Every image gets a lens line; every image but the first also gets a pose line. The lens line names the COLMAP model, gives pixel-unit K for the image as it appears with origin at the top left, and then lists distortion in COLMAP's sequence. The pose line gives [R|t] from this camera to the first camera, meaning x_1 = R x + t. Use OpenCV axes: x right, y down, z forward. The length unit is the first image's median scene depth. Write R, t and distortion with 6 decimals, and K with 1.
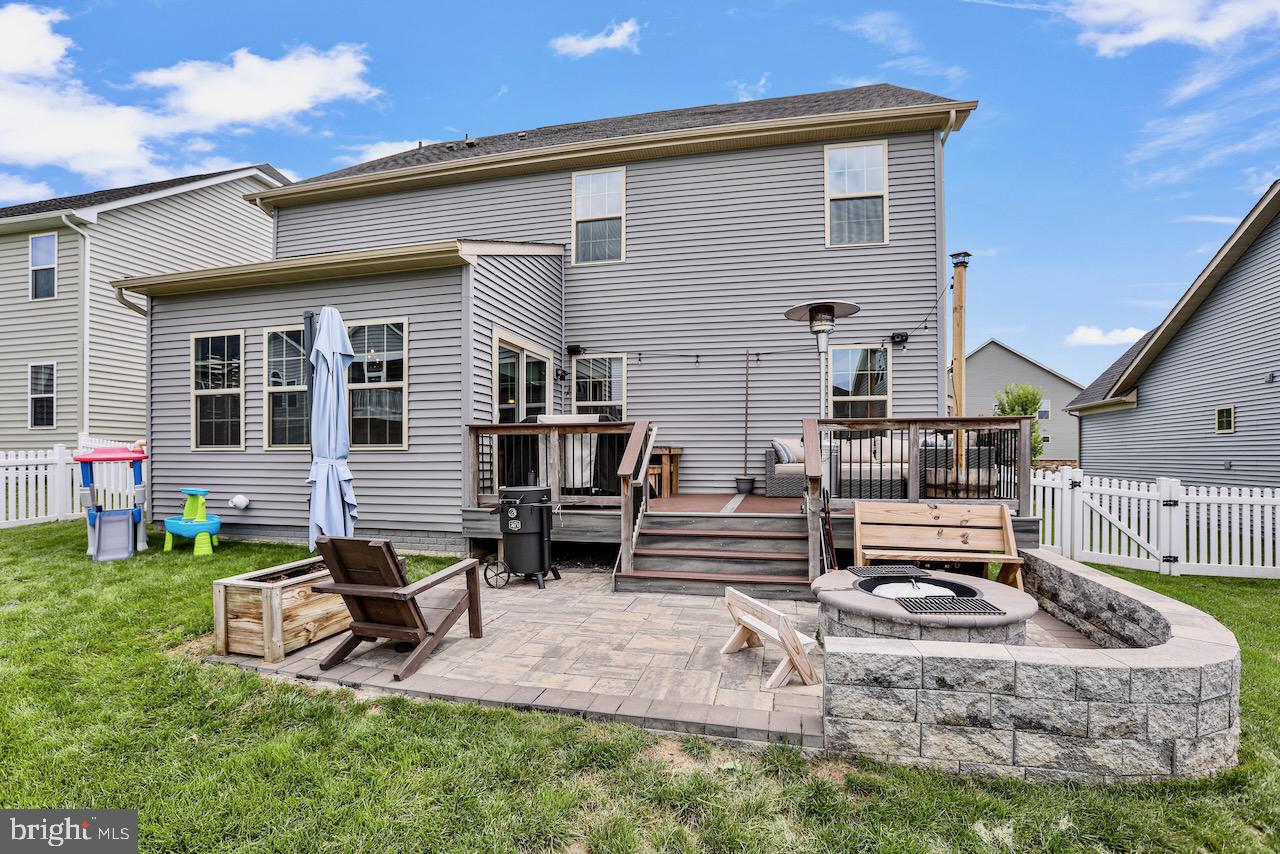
lens RADIAL K [[608.5, 0, 636.0], [0, 608.5, 438.6], [0, 0, 1]] dist [-0.075975, 0.031903]
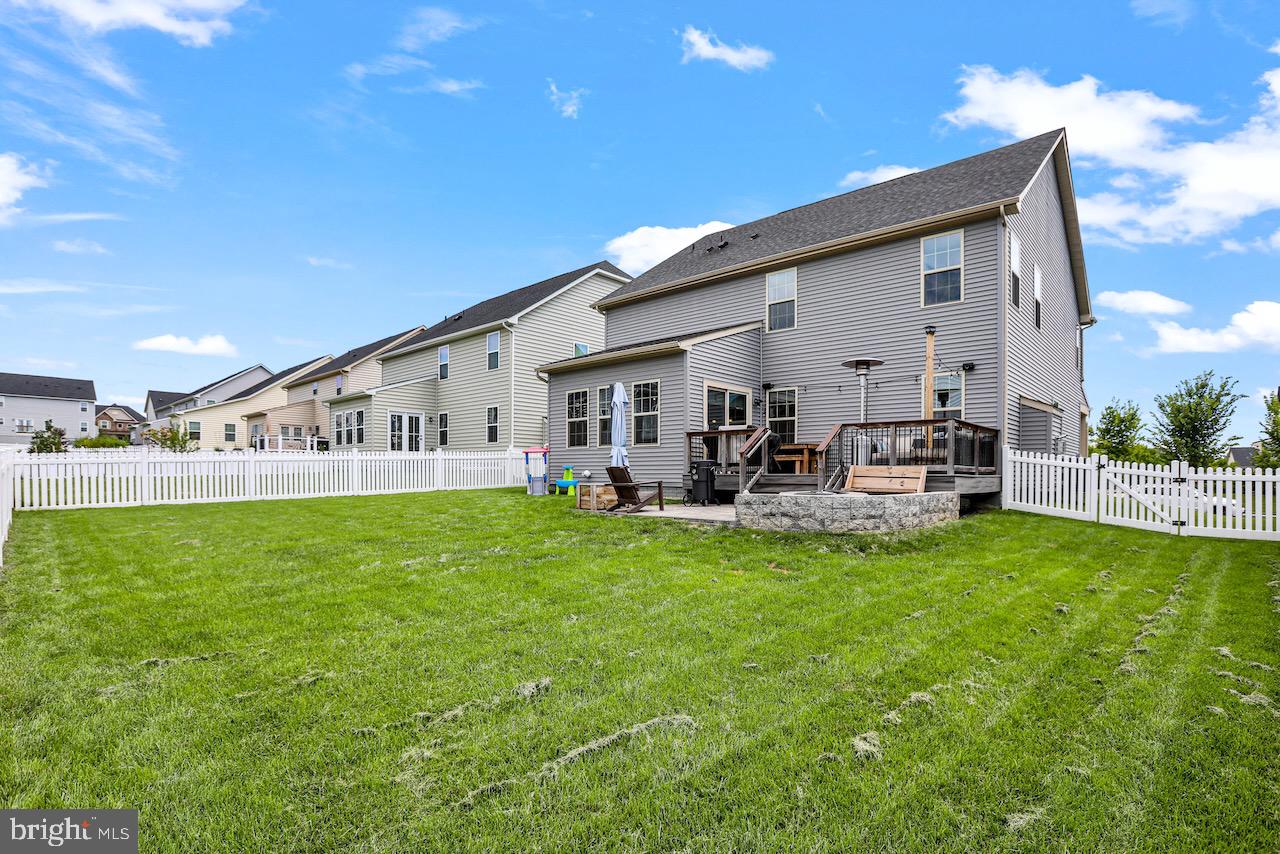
lens RADIAL K [[593.3, 0, 623.8], [0, 593.3, 413.4], [0, 0, 1]] dist [-0.072631, 0.029147]
pose [[0.859283, -0.038535, -0.510046, 0.478292], [0.000659, 0.997241, -0.074235, 0.052355], [0.511499, 0.063453, 0.856938, -0.681648]]
